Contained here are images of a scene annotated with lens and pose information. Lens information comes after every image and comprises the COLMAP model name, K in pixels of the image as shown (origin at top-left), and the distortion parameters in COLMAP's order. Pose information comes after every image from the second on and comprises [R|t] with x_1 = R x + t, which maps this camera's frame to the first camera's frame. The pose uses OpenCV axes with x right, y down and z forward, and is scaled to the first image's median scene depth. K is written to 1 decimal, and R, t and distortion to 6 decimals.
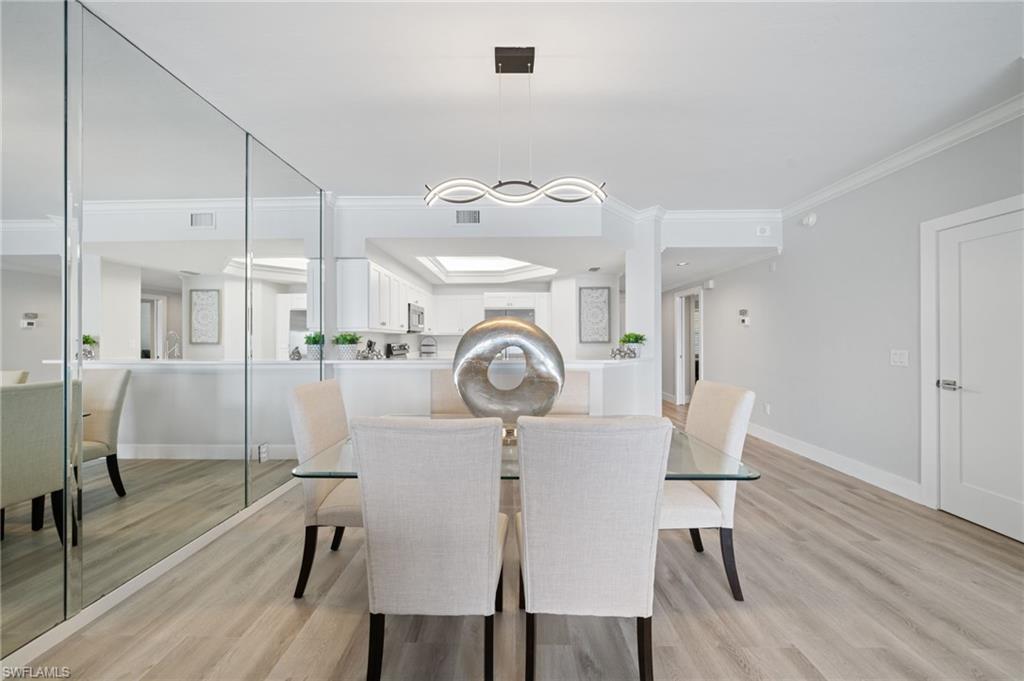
lens RADIAL K [[345.9, 0, 506.0], [0, 345.9, 338.2], [0, 0, 1]] dist [-0.007083, 0.000001]
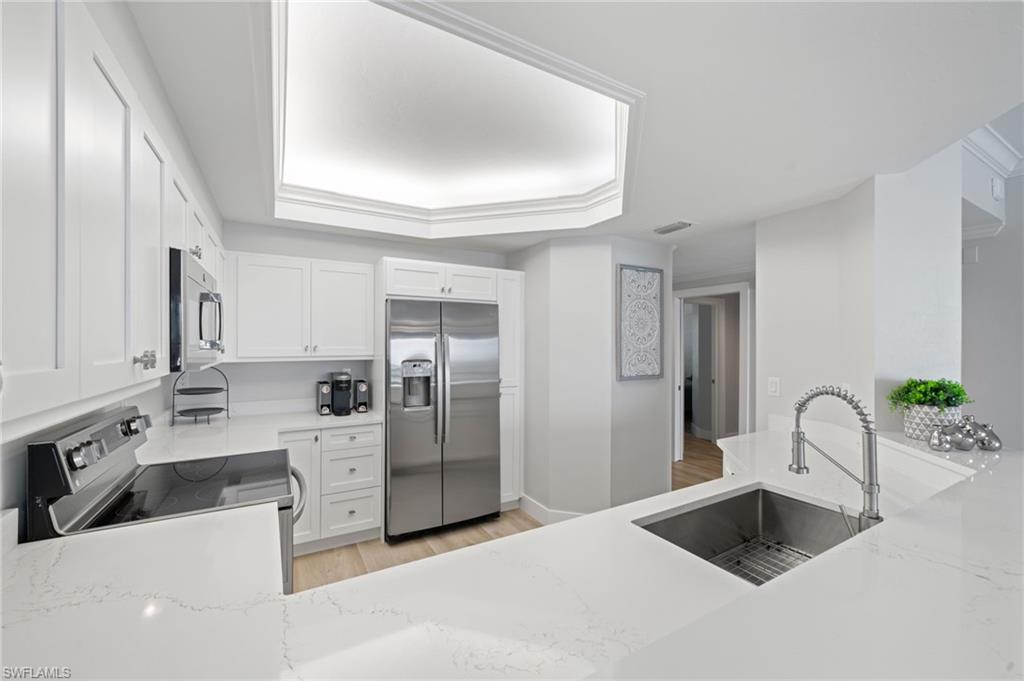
lens RADIAL K [[404.6, 0, 504.7], [0, 404.6, 342.2], [0, 0, 1]] dist [-0.000540, 0.000348]
pose [[0.860584, 0.005013, 0.509284, -0.272061], [-0.007458, 0.999968, 0.002760, -0.051863], [-0.509254, -0.006174, 0.860594, 0.791039]]
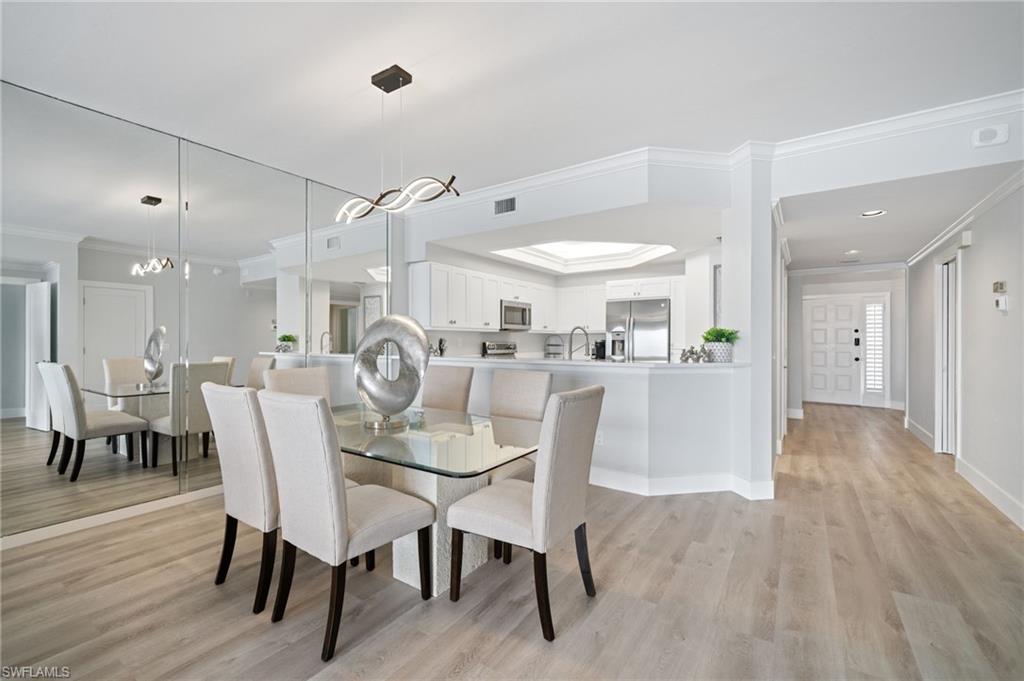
lens RADIAL K [[433.1, 0, 512.0], [0, 433.1, 340.5], [0, 0, 1]] dist [-0.001624, 0.000010]
pose [[0.839890, 0.002069, -0.542752, 0.461125], [0.000389, 0.999990, 0.004413, 0.006637], [0.542756, -0.003917, 0.839881, 0.021333]]
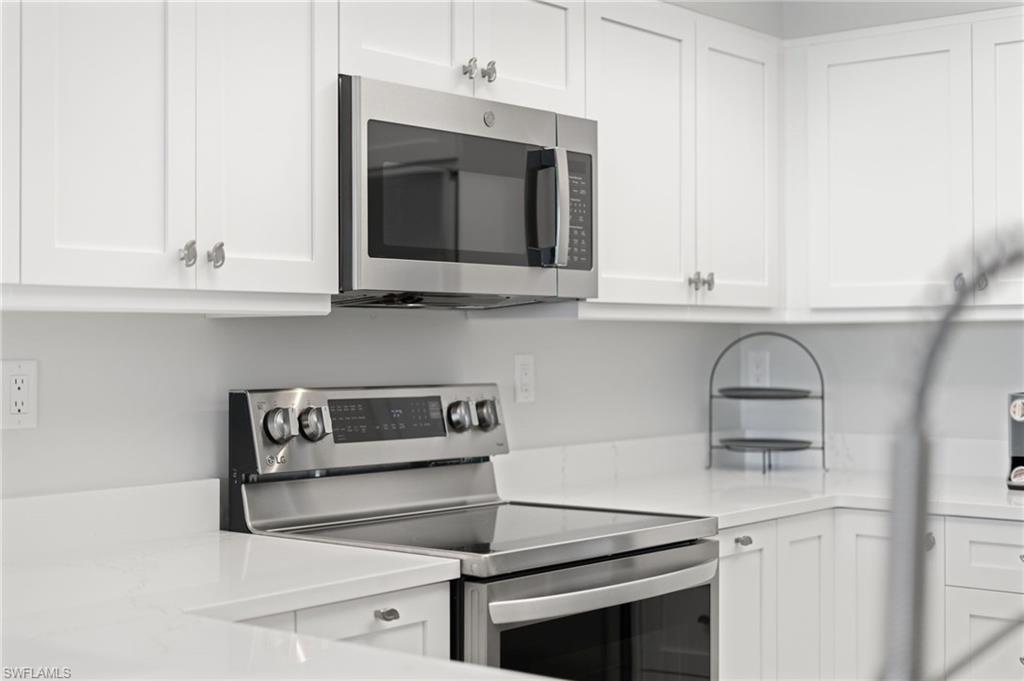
lens RADIAL K [[1489.4, 0, 512.0], [0, 1489.4, 340.5], [0, 0, 1]] dist [-0.003839, 0.029698]
pose [[0.785465, -0.003451, -0.618896, 0.126029], [0.005442, 0.999984, 0.001331, -0.004839], [0.618882, -0.004413, 0.785471, 0.720393]]
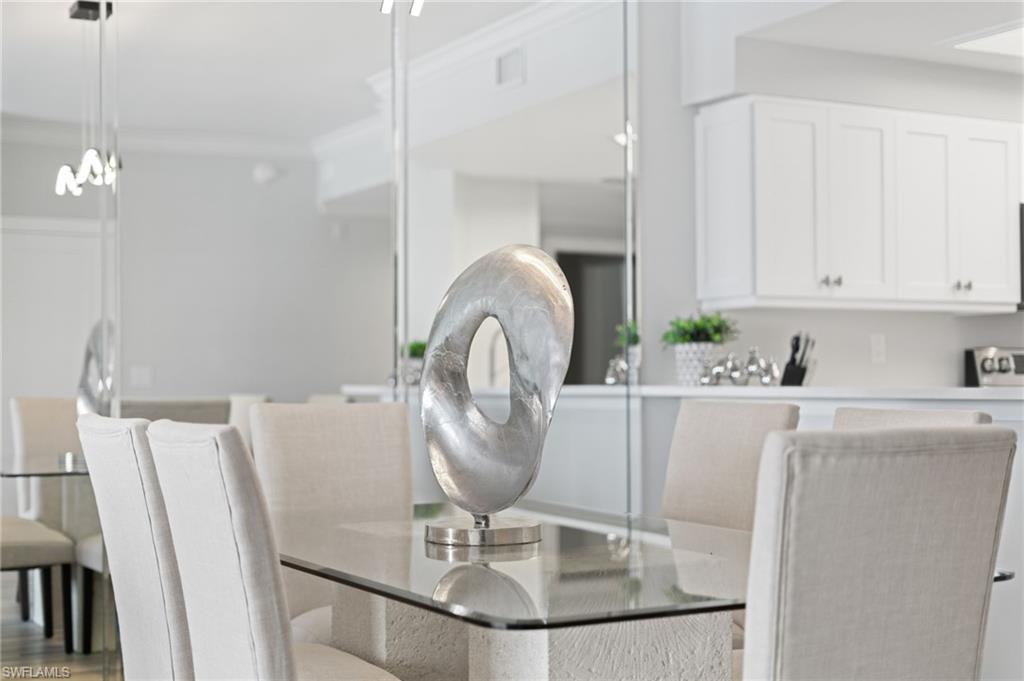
lens RADIAL K [[1489.4, 0, 512.0], [0, 1489.4, 340.5], [0, 0, 1]] dist [-0.003839, 0.029698]
pose [[0.495193, -0.021684, -0.868512, 0.657975], [0.008696, 0.999762, -0.020003, 0.036042], [0.868740, 0.002353, 0.495264, 0.059296]]
